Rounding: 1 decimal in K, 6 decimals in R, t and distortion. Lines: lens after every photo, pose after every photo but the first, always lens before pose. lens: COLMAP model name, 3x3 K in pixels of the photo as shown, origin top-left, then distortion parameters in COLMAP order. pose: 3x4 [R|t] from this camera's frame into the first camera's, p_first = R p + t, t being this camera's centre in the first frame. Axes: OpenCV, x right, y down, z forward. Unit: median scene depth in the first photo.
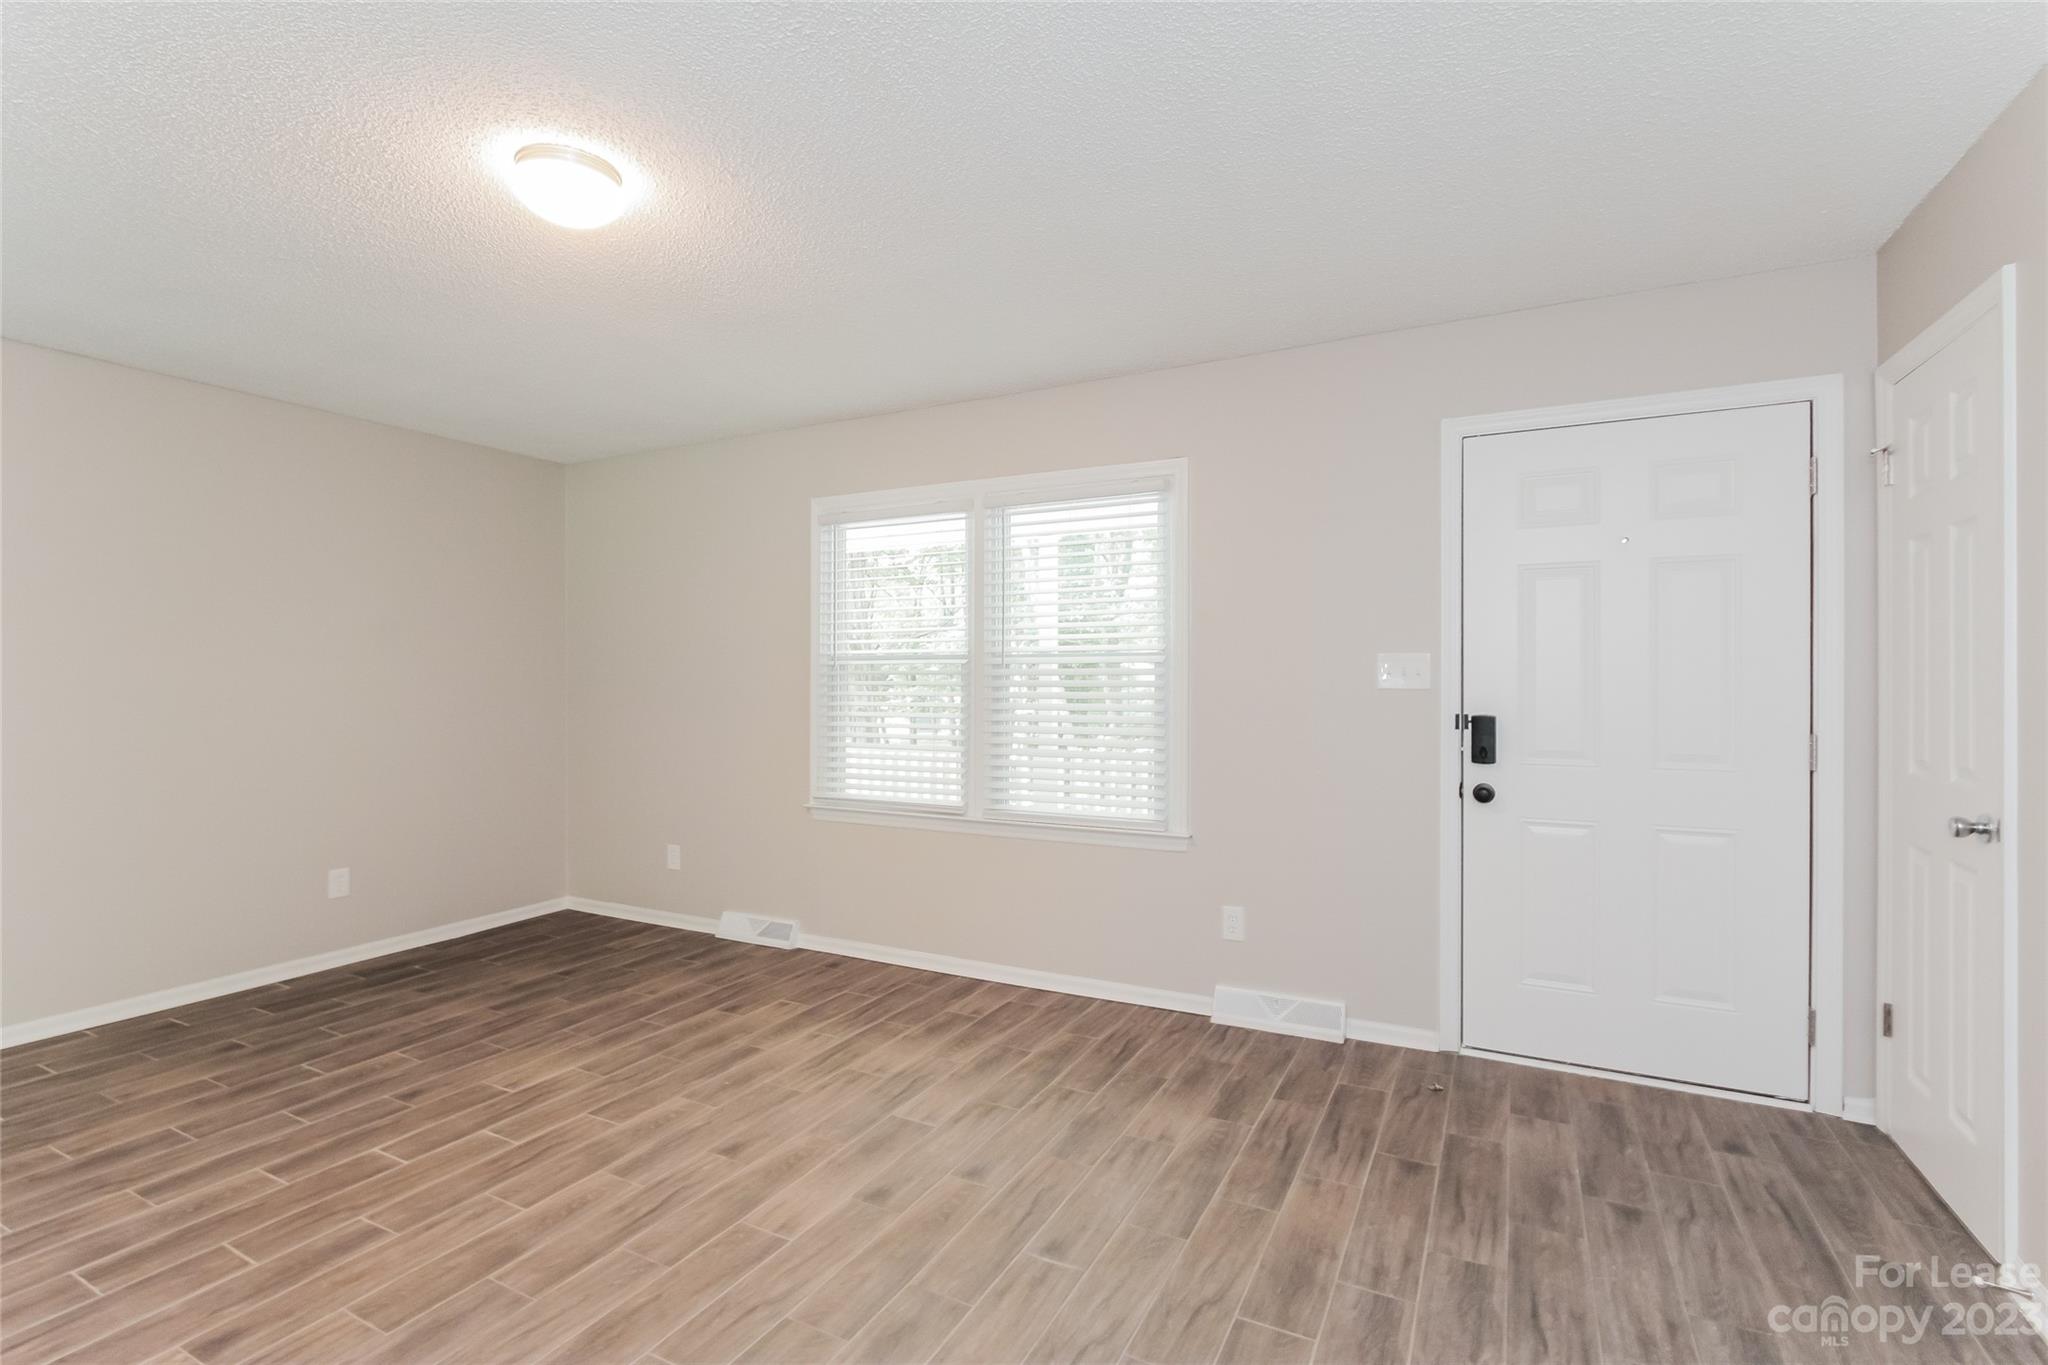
lens RADIAL K [[1026.8, 0, 1210.2], [0, 1026.8, 680.7], [0, 0, 1]] dist [-0.000073, -0.000273]
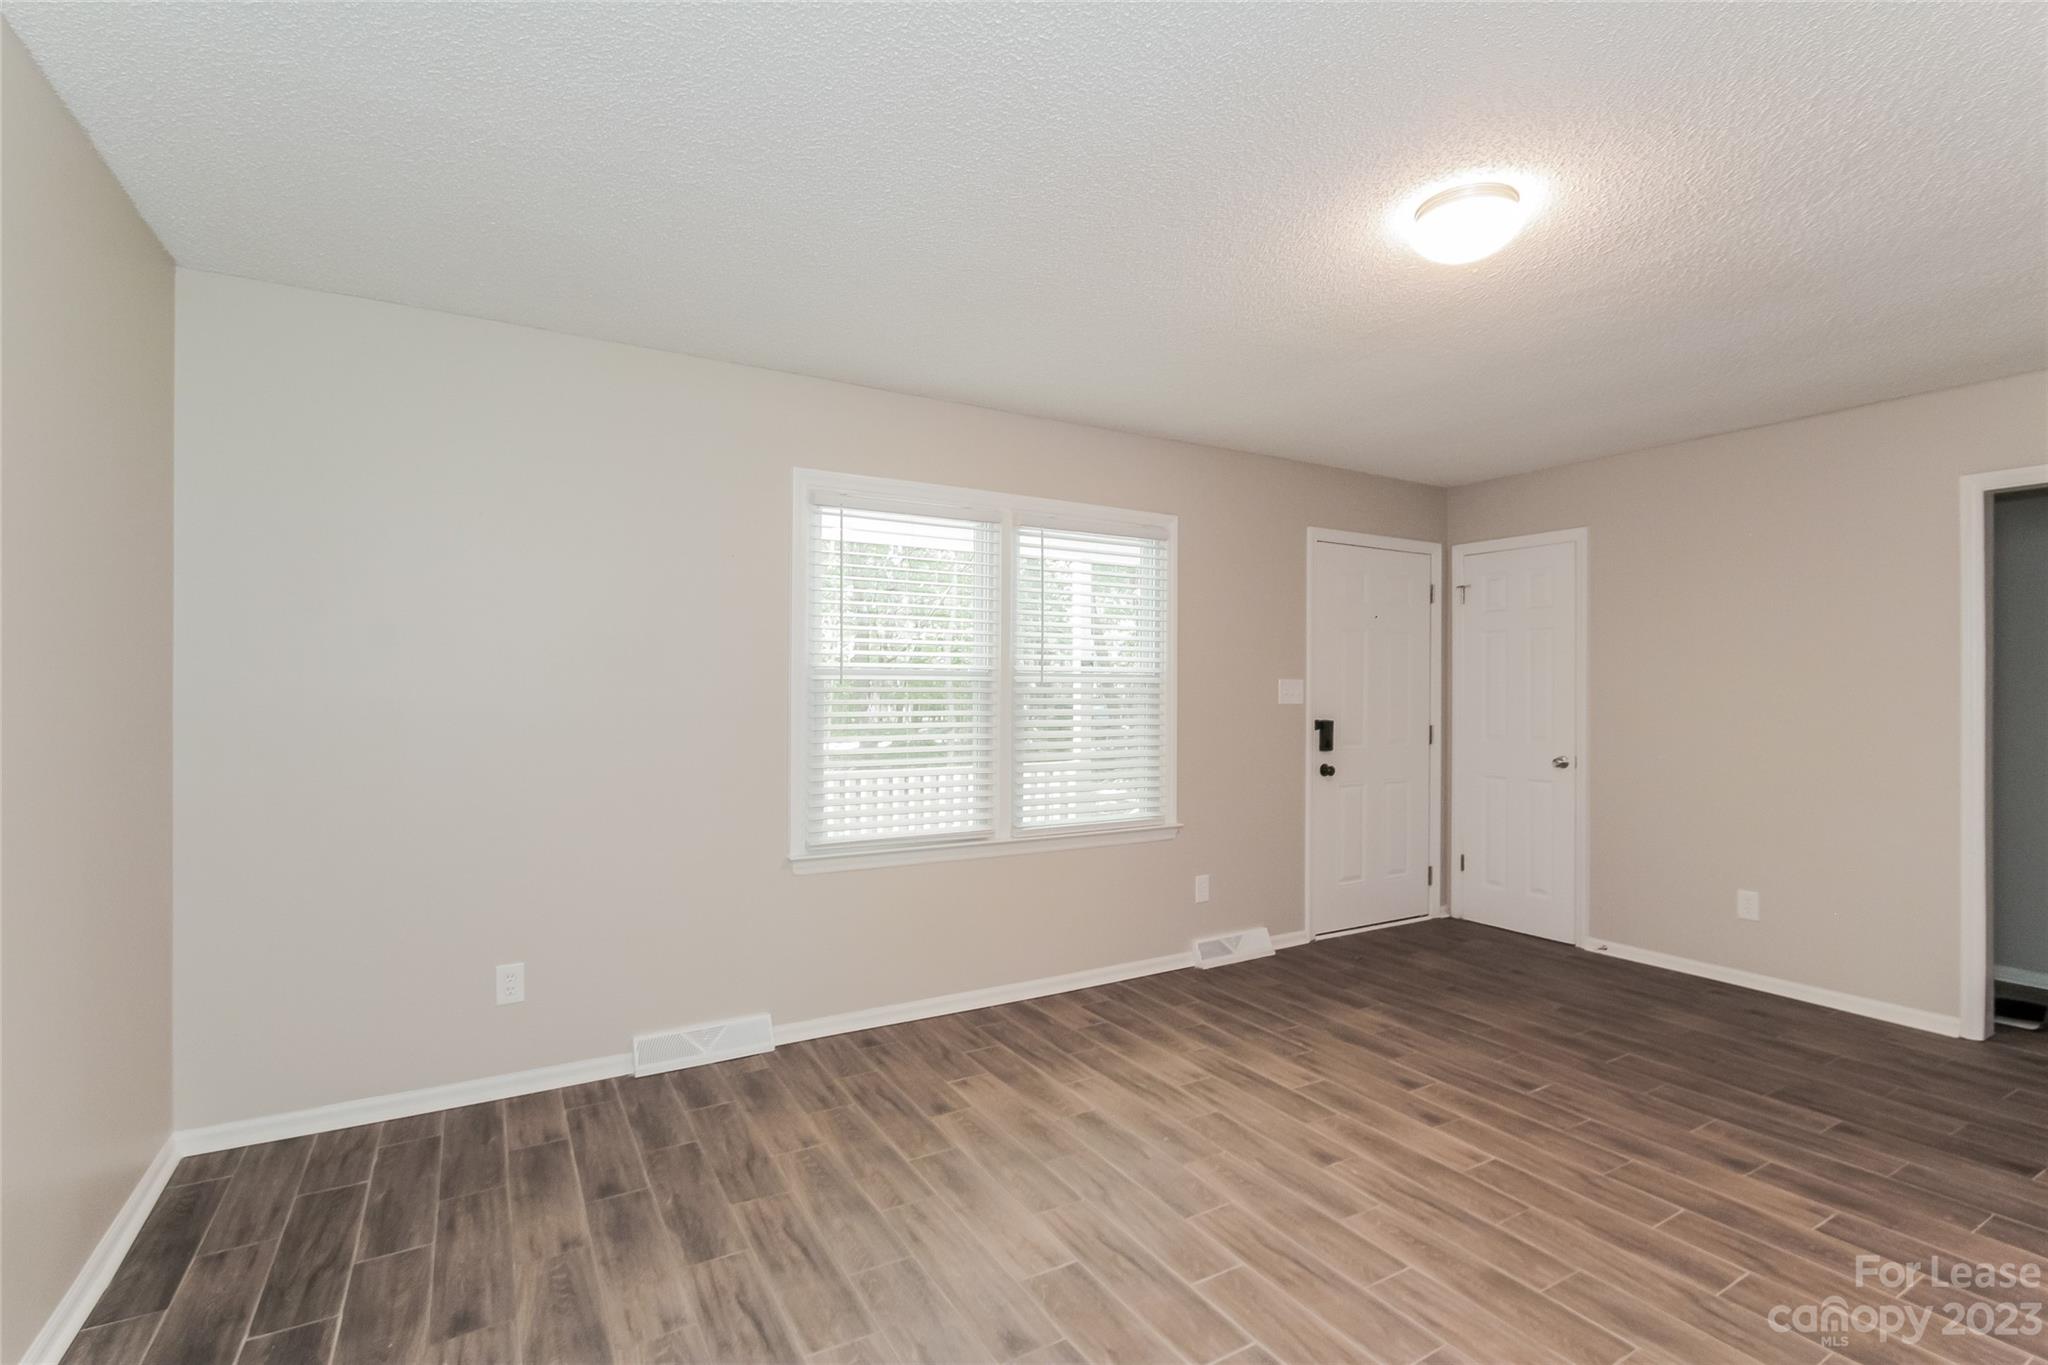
lens RADIAL K [[920.4, 0, 1016.8], [0, 920.4, 696.2], [0, 0, 1]] dist [-0.001279, -0.000194]
pose [[0.544449, -0.002041, 0.838792, -1.057366], [-0.003691, 0.999982, 0.004829, -0.007653], [-0.838786, -0.005725, 0.544431, 0.569309]]
